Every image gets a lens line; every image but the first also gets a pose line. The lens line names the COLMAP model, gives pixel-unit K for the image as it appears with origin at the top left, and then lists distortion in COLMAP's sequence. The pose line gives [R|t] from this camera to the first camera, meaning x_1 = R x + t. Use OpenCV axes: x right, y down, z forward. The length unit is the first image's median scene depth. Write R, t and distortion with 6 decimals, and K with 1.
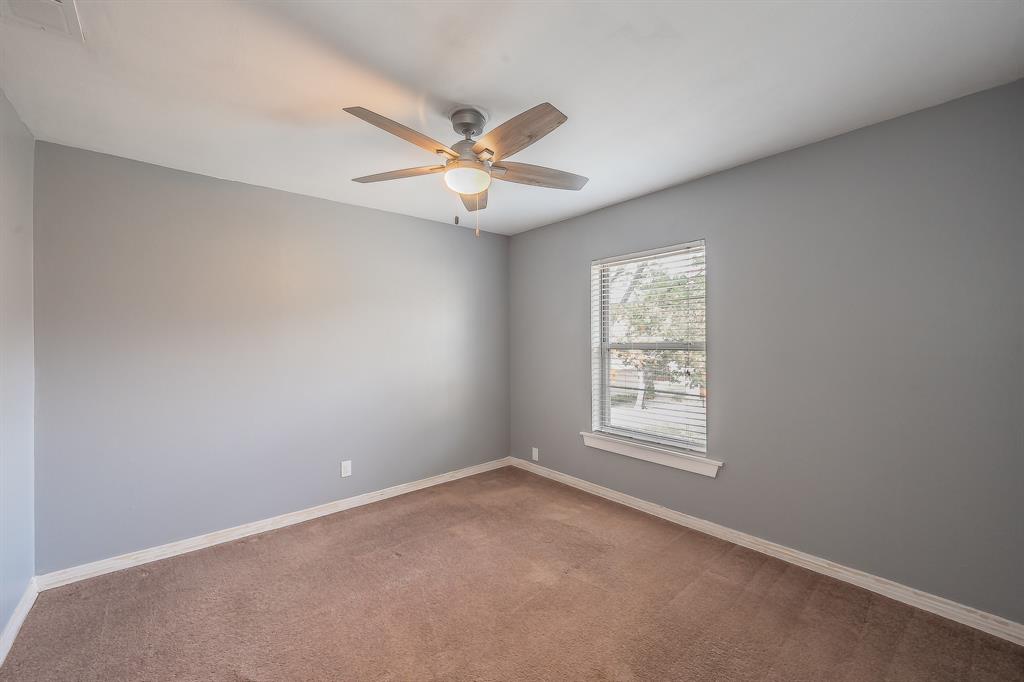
lens RADIAL K [[401.3, 0, 510.3], [0, 401.3, 338.8], [0, 0, 1]] dist [0.002976, 0.000323]
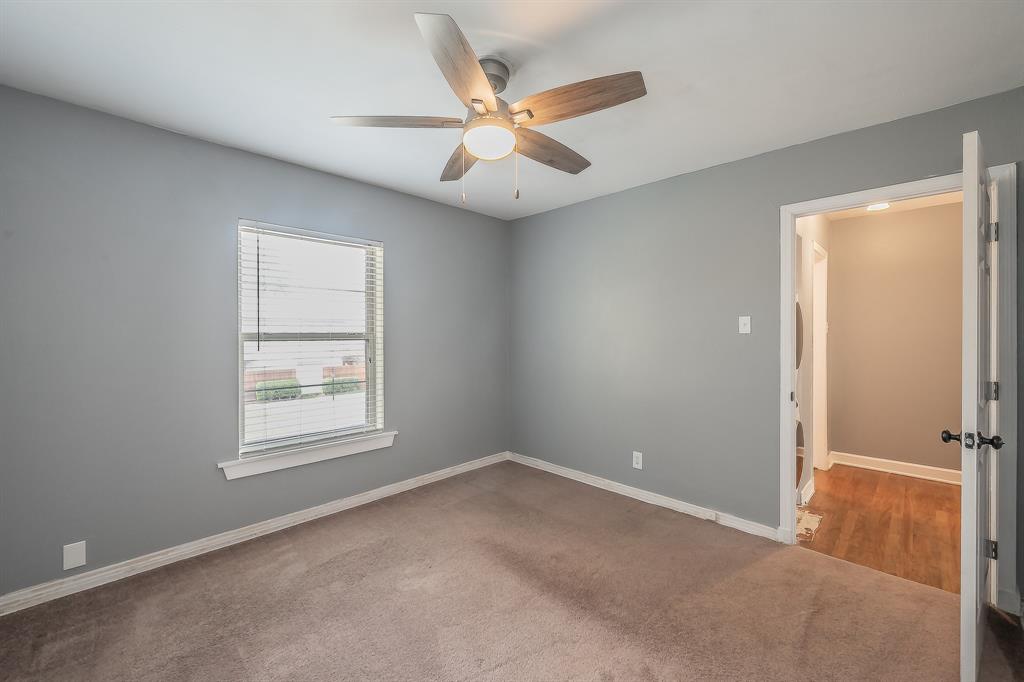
lens RADIAL K [[401.3, 0, 515.5], [0, 401.3, 334.6], [0, 0, 1]] dist [0.002976, 0.000323]
pose [[-0.061565, -0.002827, 0.998099, -0.614959], [-0.005985, 0.999979, 0.002463, 0.010002], [-0.998085, -0.005822, -0.061580, 0.626216]]
